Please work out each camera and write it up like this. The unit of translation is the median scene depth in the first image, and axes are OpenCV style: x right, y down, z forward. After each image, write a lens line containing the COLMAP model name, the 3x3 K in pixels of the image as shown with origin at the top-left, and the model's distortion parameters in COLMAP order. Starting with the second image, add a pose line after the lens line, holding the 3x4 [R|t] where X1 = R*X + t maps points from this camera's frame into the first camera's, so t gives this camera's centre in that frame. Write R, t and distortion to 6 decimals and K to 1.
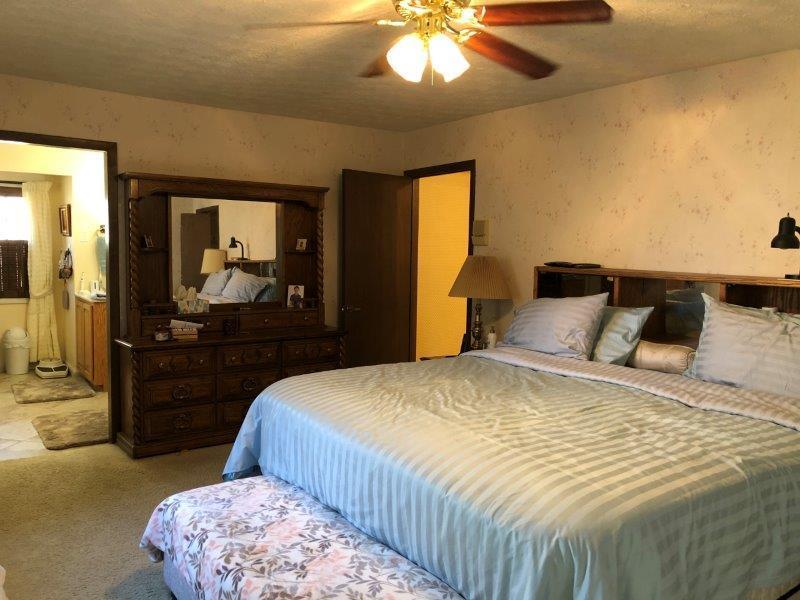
lens RADIAL K [[654.9, 0, 406.0], [0, 654.9, 298.3], [0, 0, 1]] dist [0.039857, -0.034651]
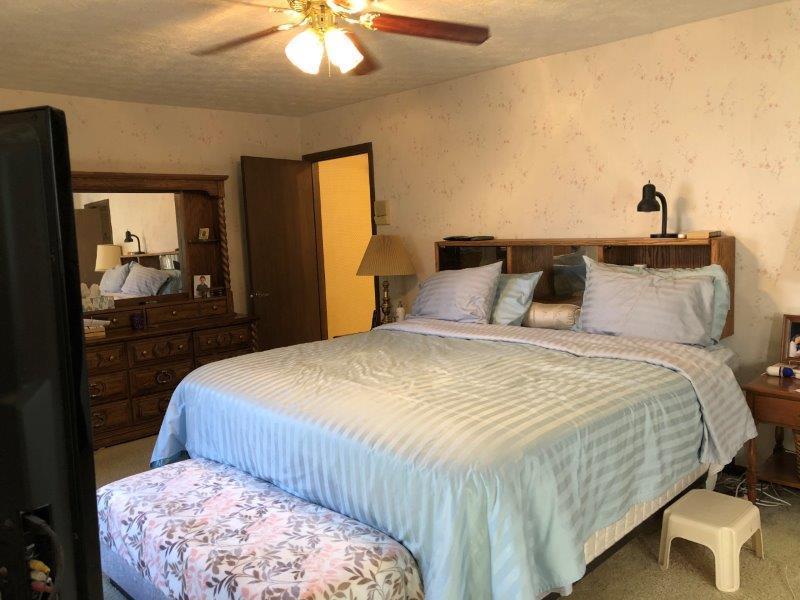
lens RADIAL K [[654.9, 0, 399.0], [0, 654.9, 301.7], [0, 0, 1]] dist [0.039857, -0.034651]
pose [[0.988203, -0.074447, 0.133834, -0.015089], [0.069906, 0.996817, 0.038319, 0.005307], [-0.136261, -0.028511, 0.990263, -0.065555]]
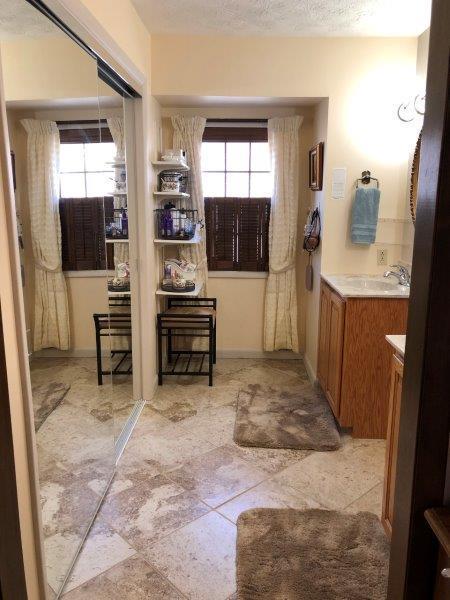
lens RADIAL K [[491.1, 0, 223.6], [0, 491.1, 301.1], [0, 0, 1]] dist [0.039857, -0.034651]
pose [[0.790164, 0.106654, -0.603545, -0.359241], [-0.039339, 0.991538, 0.123715, -0.052277], [0.611632, -0.074012, 0.787673, 0.709374]]
